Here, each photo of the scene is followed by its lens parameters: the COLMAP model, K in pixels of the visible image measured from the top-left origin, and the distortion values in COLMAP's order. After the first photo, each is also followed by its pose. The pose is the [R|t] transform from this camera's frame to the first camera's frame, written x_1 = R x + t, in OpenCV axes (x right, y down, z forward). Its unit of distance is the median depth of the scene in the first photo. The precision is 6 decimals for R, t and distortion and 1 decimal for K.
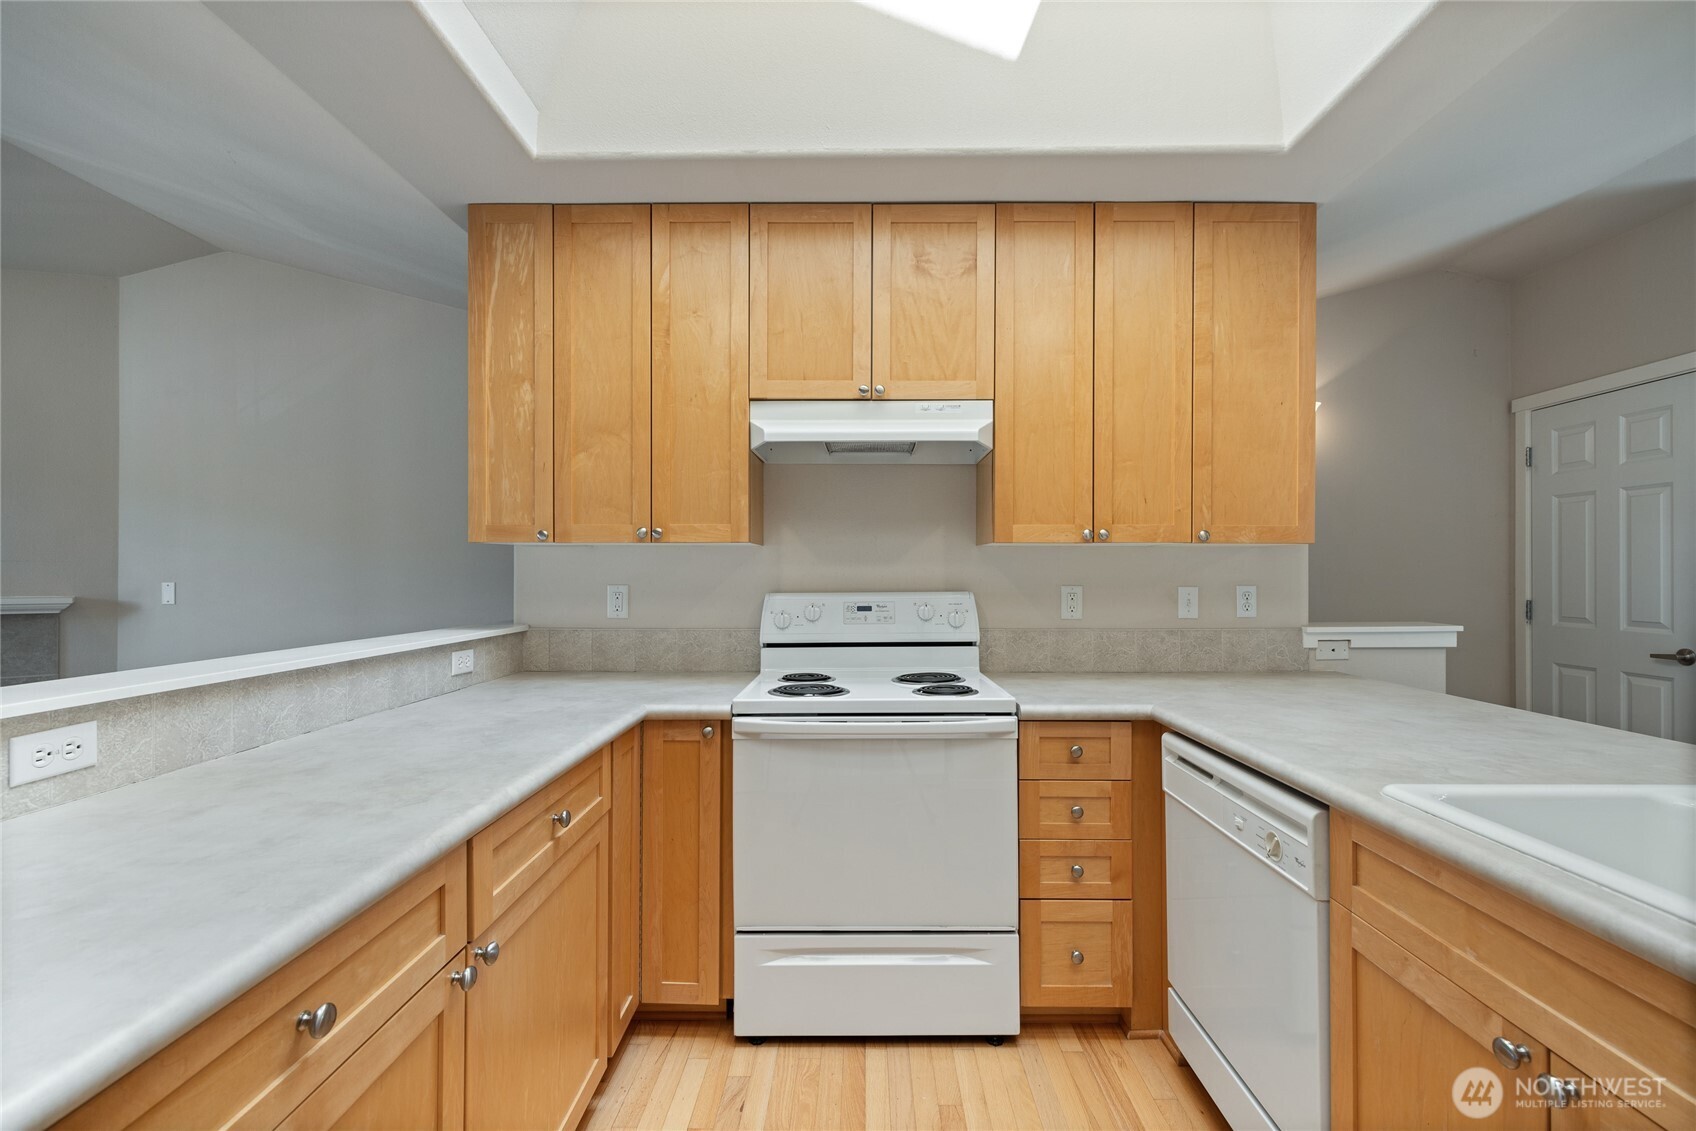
lens RADIAL K [[720.5, 0, 853.6], [0, 720.5, 567.8], [0, 0, 1]] dist [-0.000466, 0.000735]
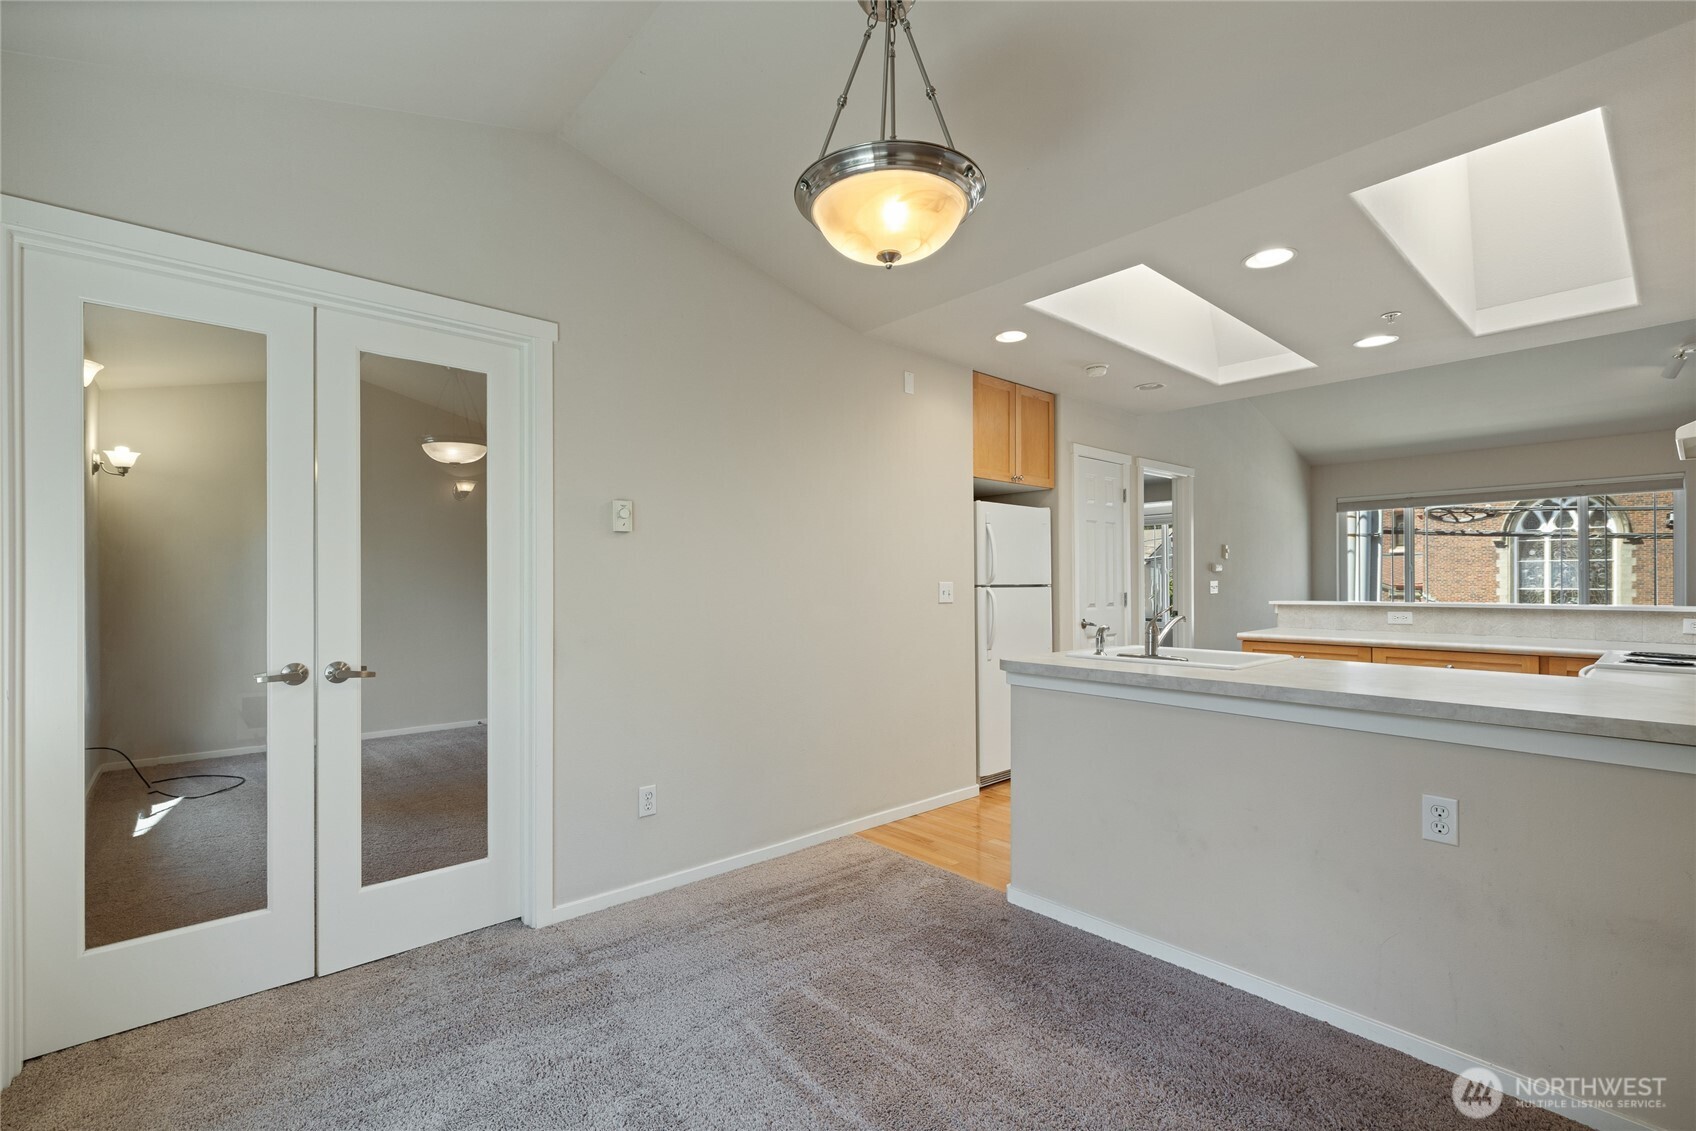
lens RADIAL K [[748.7, 0, 854.1], [0, 748.7, 581.1], [0, 0, 1]] dist [0.012719, 0.000428]
pose [[-0.733023, 0.000904, -0.680204, 1.749586], [0.005923, 0.999970, -0.005053, 0.033713], [0.680178, -0.007733, -0.733006, 0.951023]]
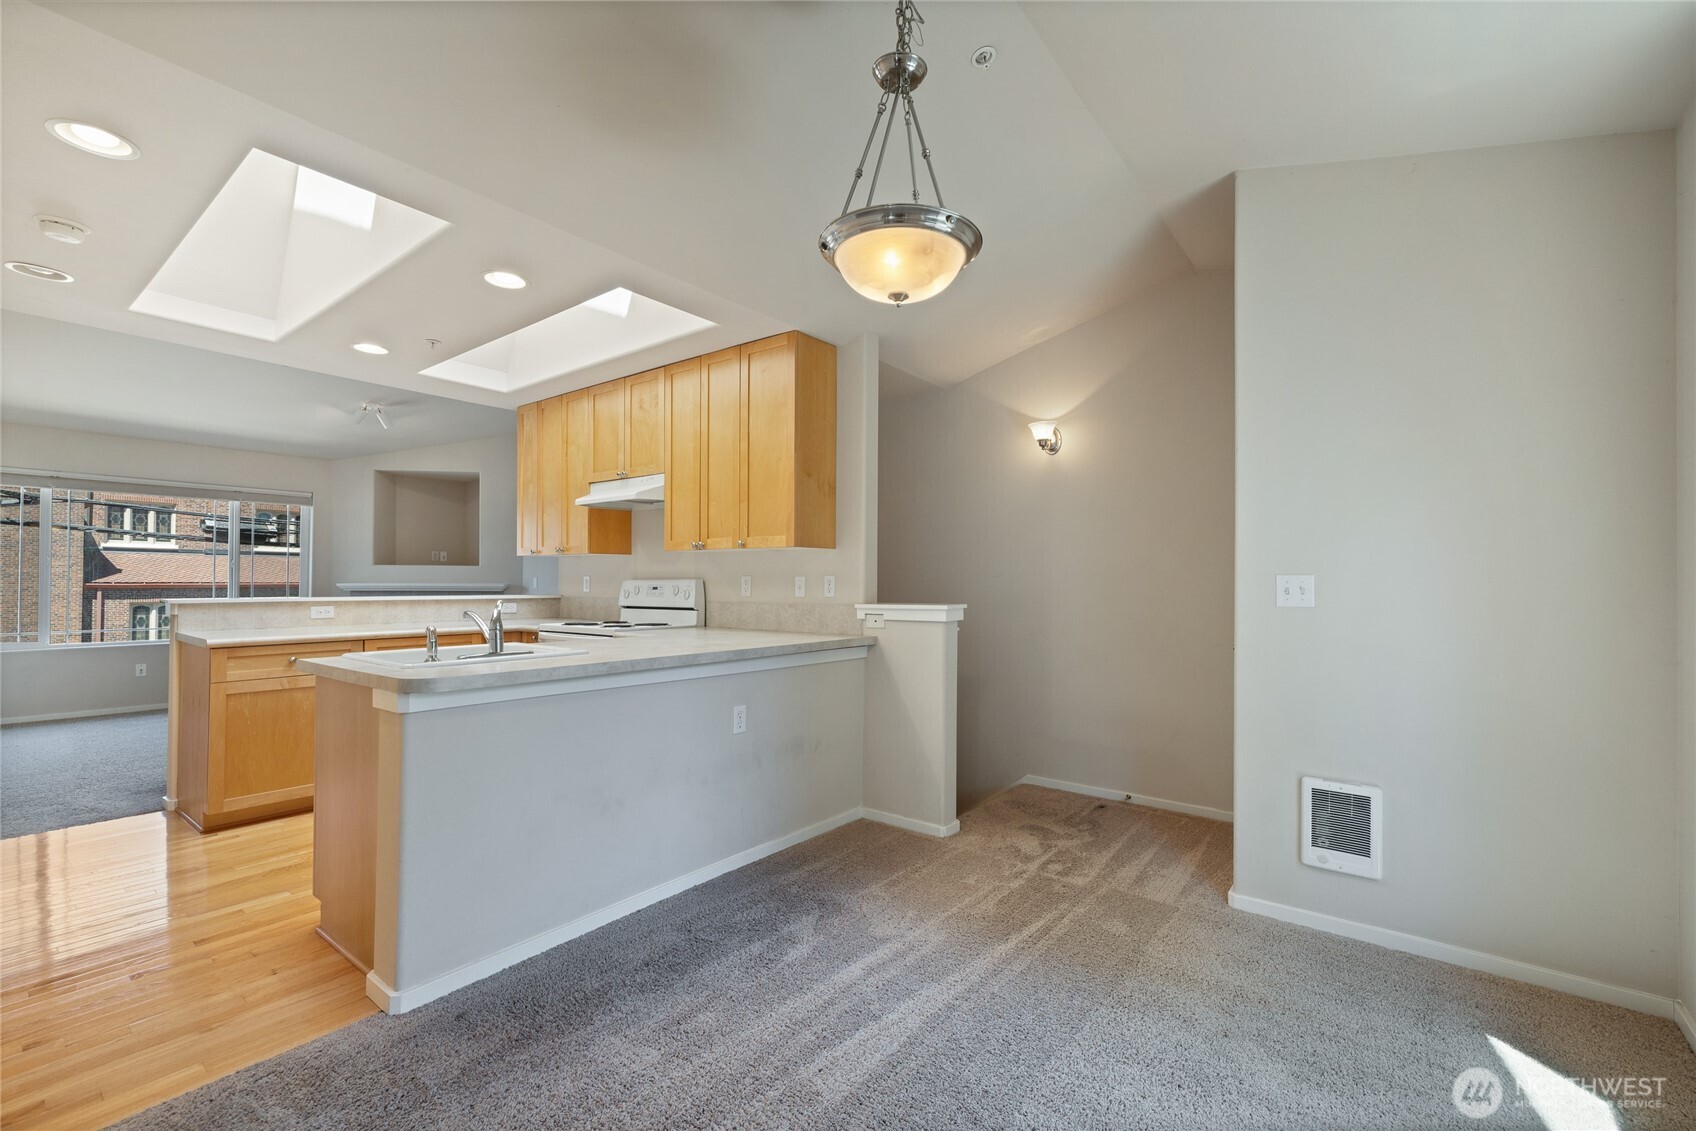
lens RADIAL K [[720.5, 0, 849.4], [0, 720.5, 578.0], [0, 0, 1]] dist [-0.000466, 0.000735]
pose [[0.799609, 0.000947, -0.600520, 1.668861], [-0.002297, 0.999996, -0.001481, 0.035825], [0.600516, 0.002564, 0.799608, -0.186839]]
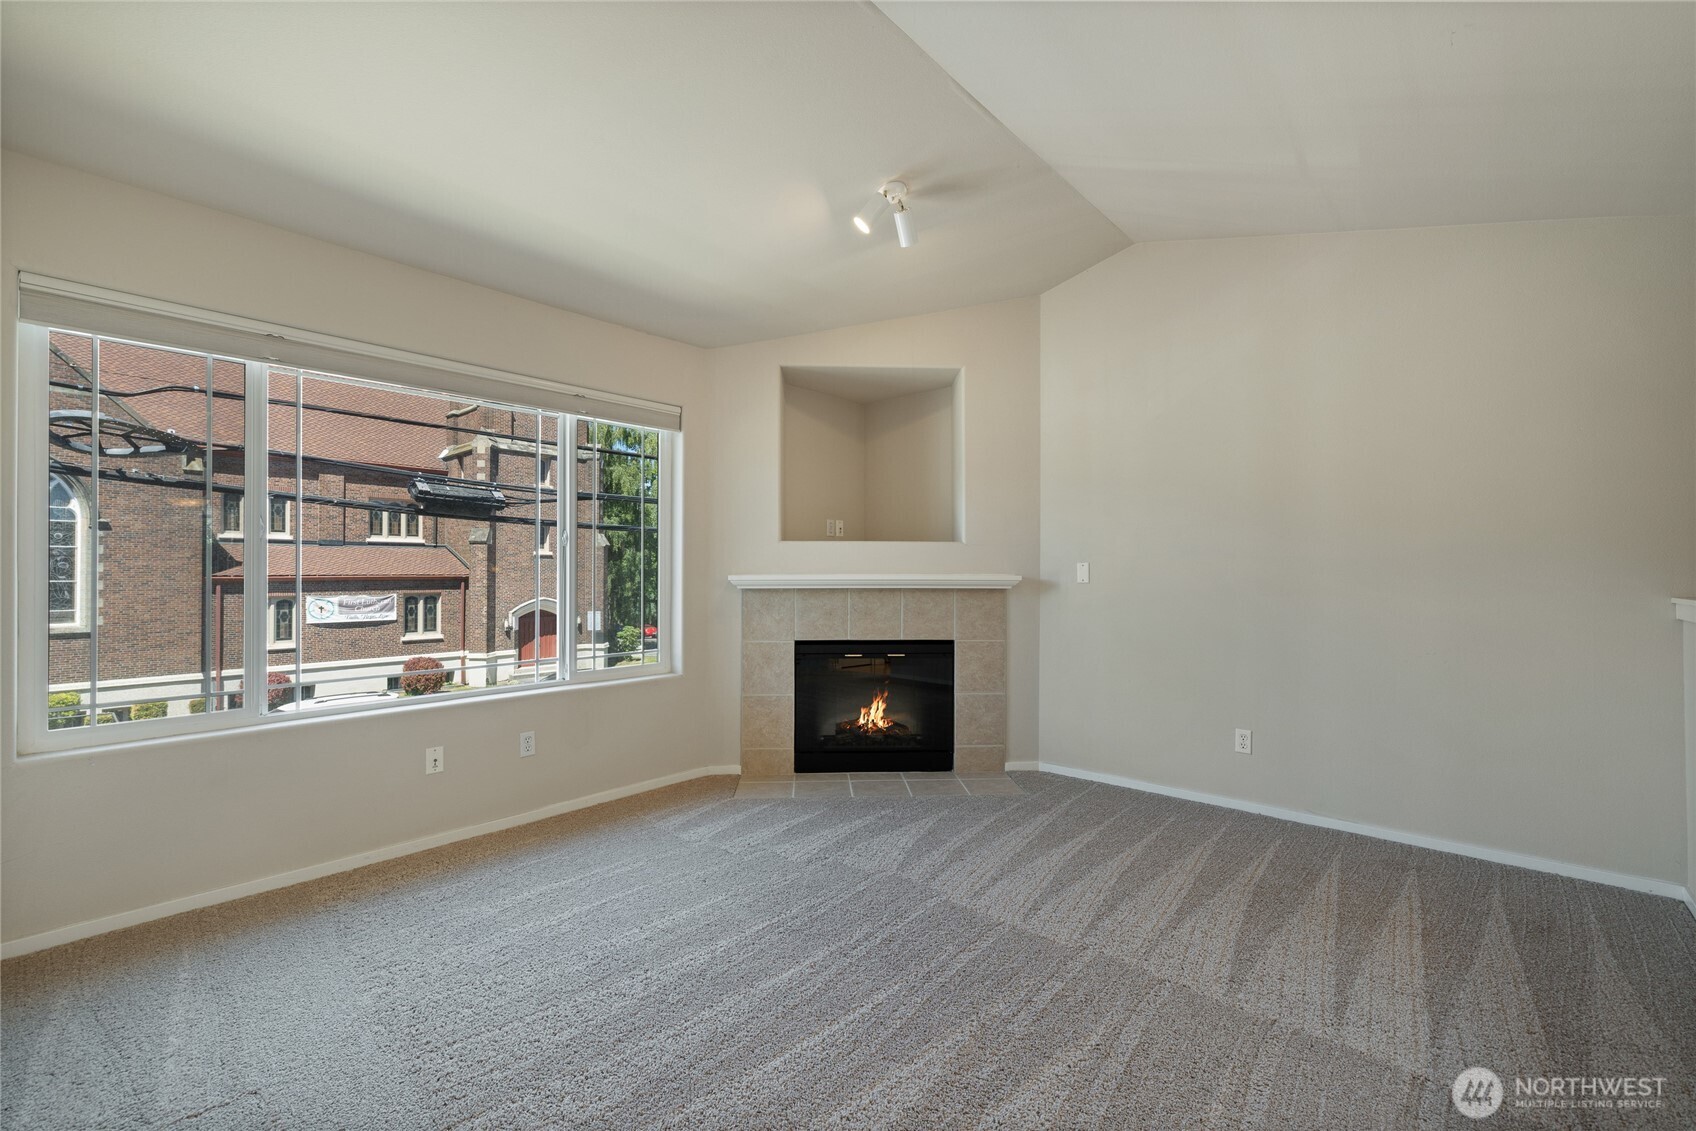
lens RADIAL K [[720.5, 0, 834.1], [0, 720.5, 567.2], [0, 0, 1]] dist [-0.000466, 0.000735]
pose [[0.748431, -0.004056, -0.663200, -0.839396], [0.003984, 0.999991, -0.001621, 0.044427], [0.663200, -0.001429, 0.748441, -0.104852]]
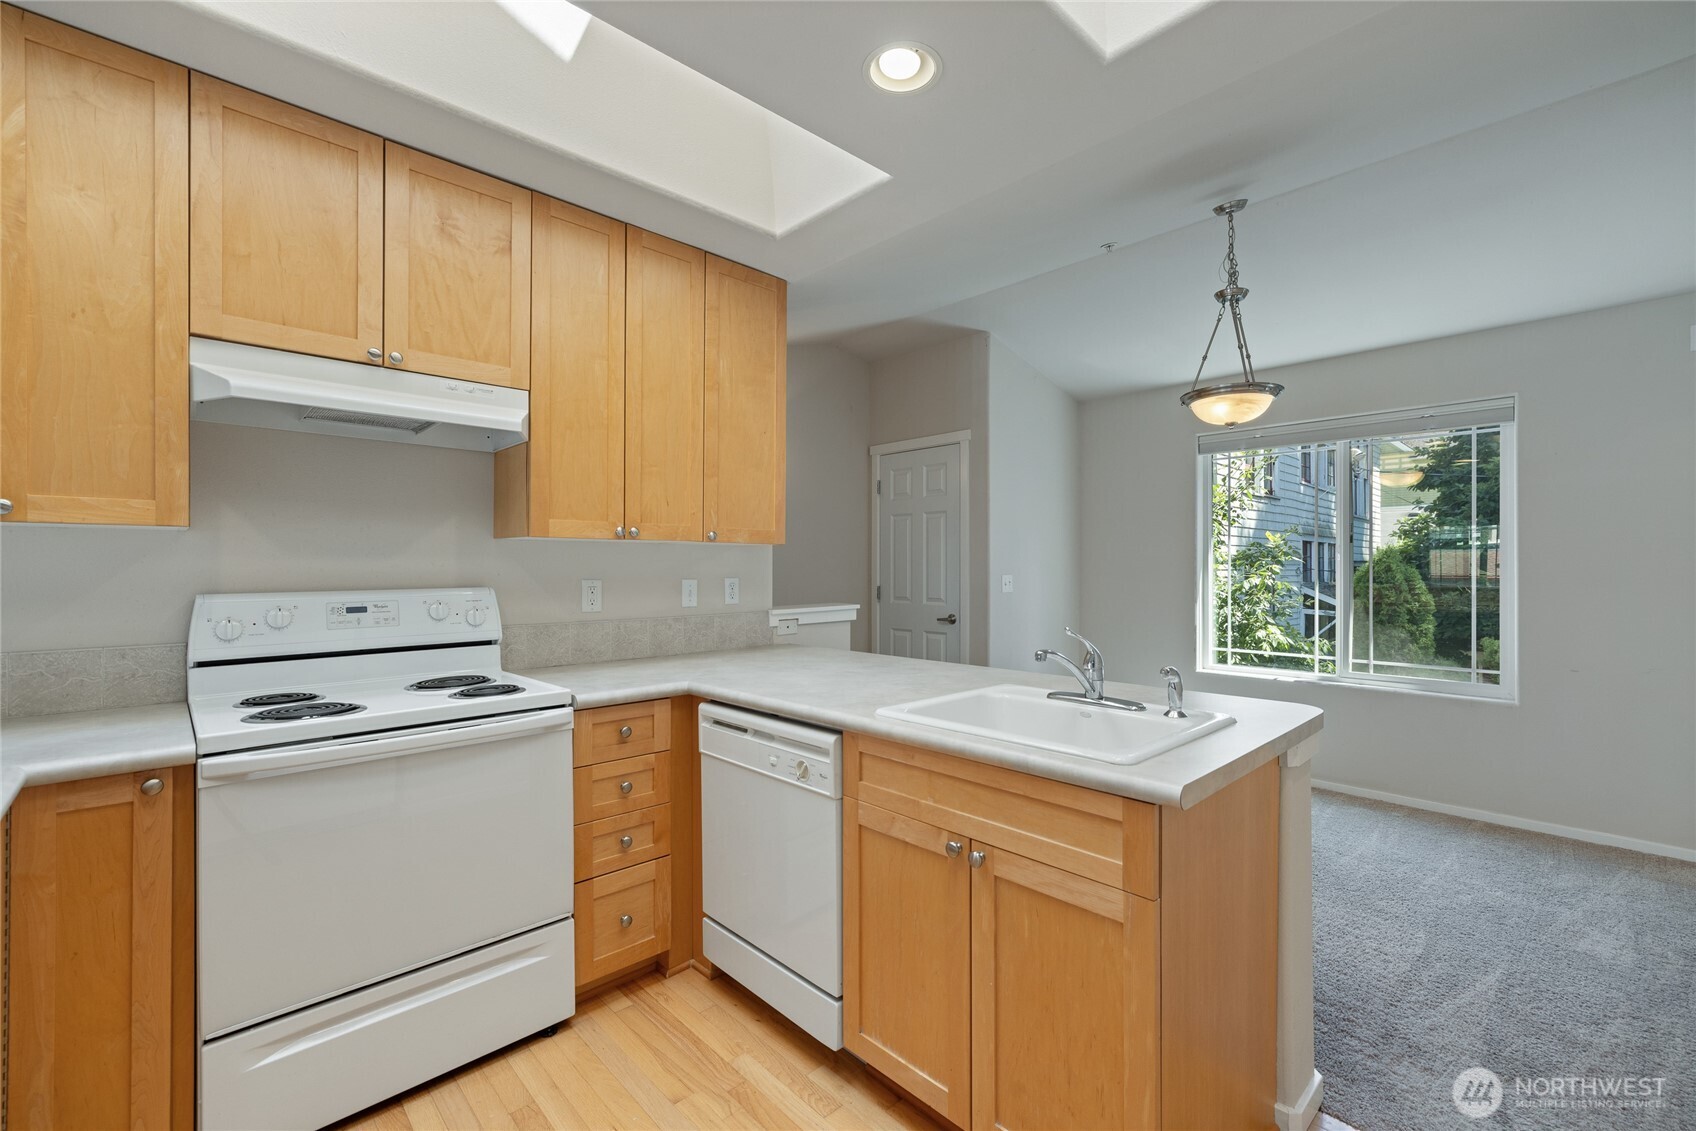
lens RADIAL K [[720.5, 0, 859.2], [0, 720.5, 568.3], [0, 0, 1]] dist [-0.000466, 0.000735]
pose [[0.710731, -0.001436, 0.703462, -0.176767], [-0.002581, 0.999986, 0.004650, 0.002797], [-0.703459, -0.005120, 0.710718, -0.014570]]
